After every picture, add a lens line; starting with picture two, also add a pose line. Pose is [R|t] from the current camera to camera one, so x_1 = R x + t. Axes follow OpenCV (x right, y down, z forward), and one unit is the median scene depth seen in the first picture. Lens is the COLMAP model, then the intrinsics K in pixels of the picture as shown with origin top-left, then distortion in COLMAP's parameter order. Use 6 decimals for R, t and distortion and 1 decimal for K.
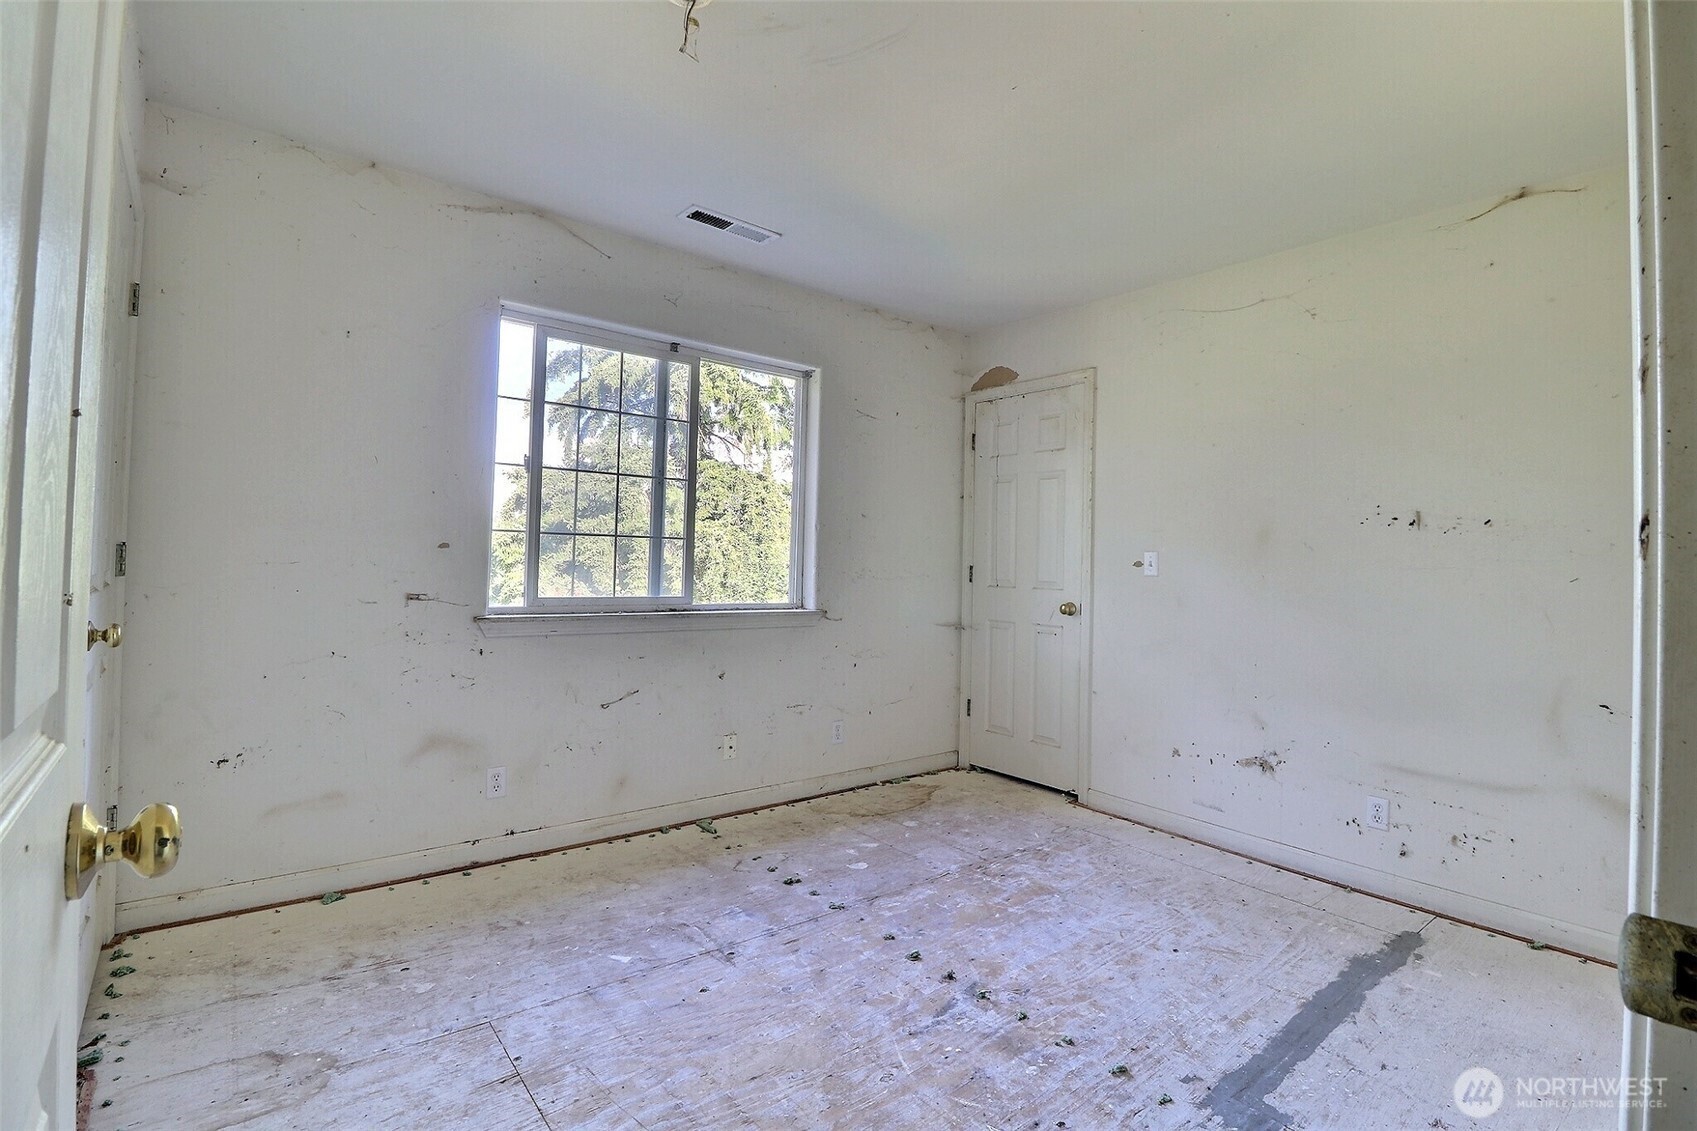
lens RADIAL K [[787.1, 0, 841.5], [0, 787.1, 542.3], [0, 0, 1]] dist [0.002872, -0.014386]
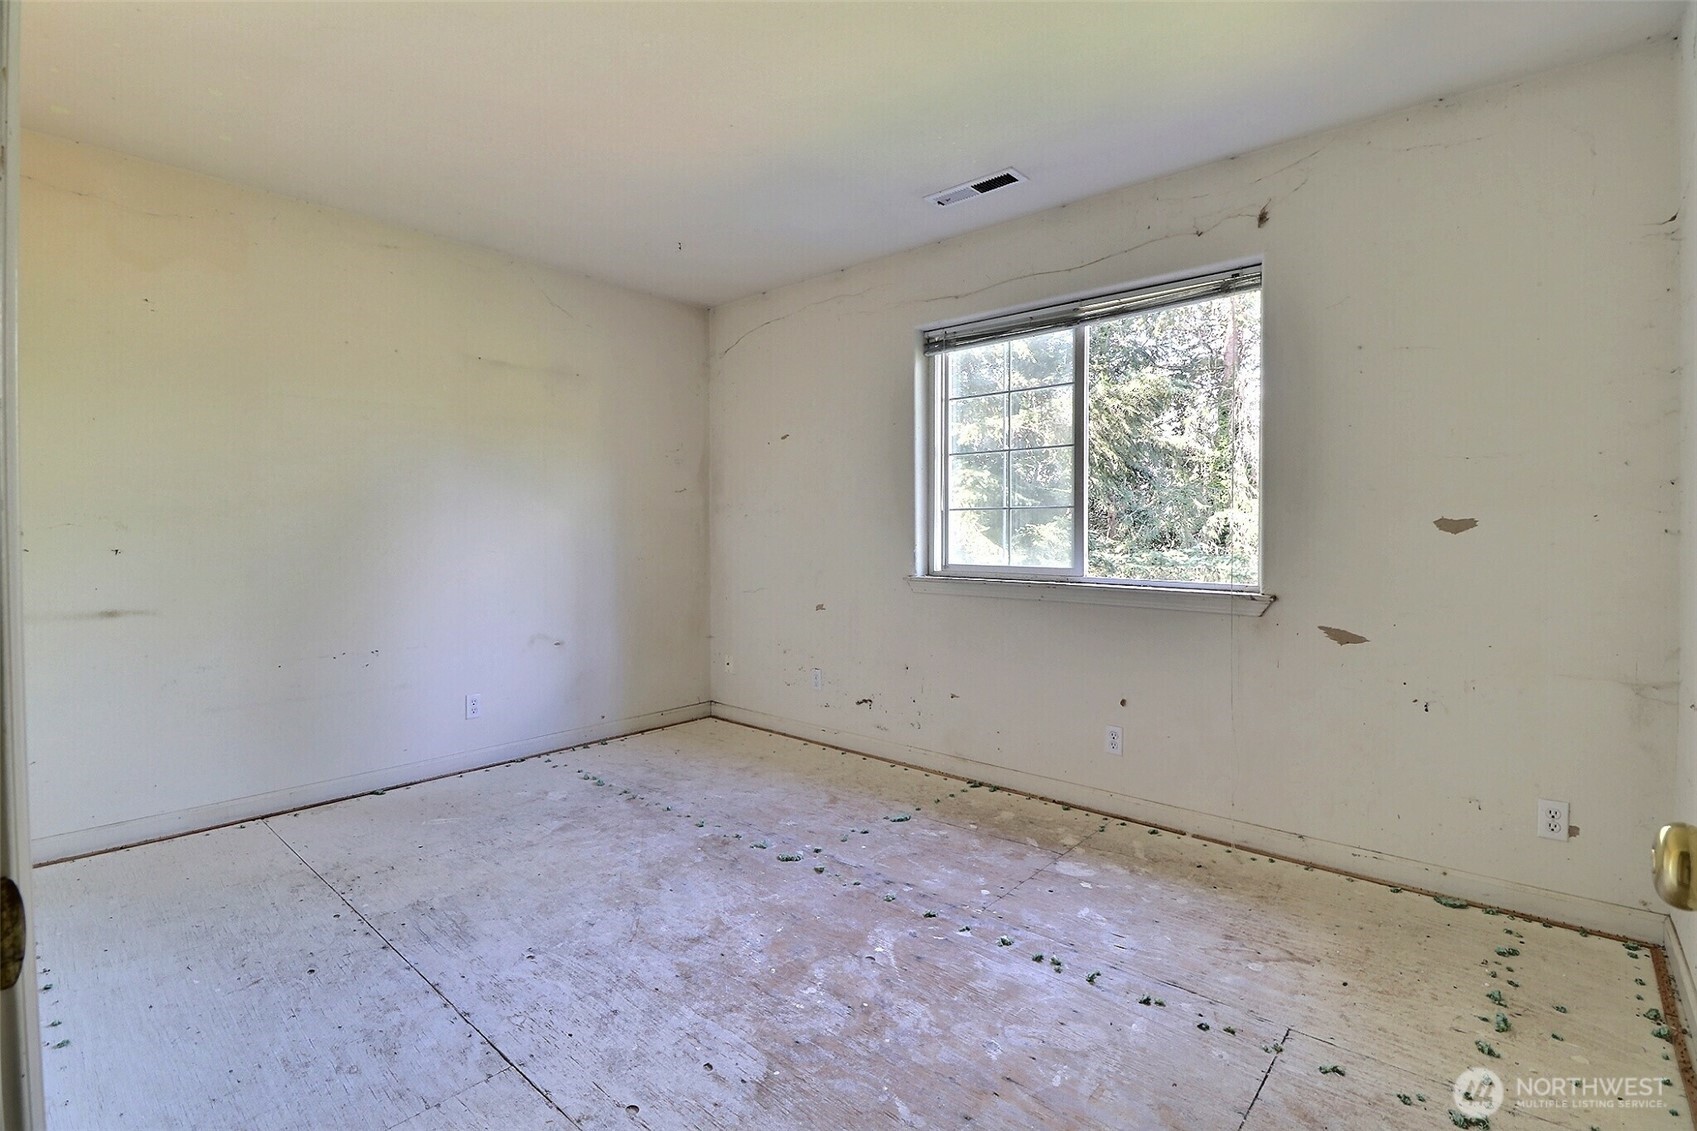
lens RADIAL K [[787.1, 0, 841.5], [0, 787.1, 542.3], [0, 0, 1]] dist [0.002872, -0.014386]
pose [[0.165920, -0.006920, -0.986115, 0.708705], [0.026926, 0.999634, -0.002485, 0.034054], [0.985772, -0.026139, 0.166045, 0.585519]]
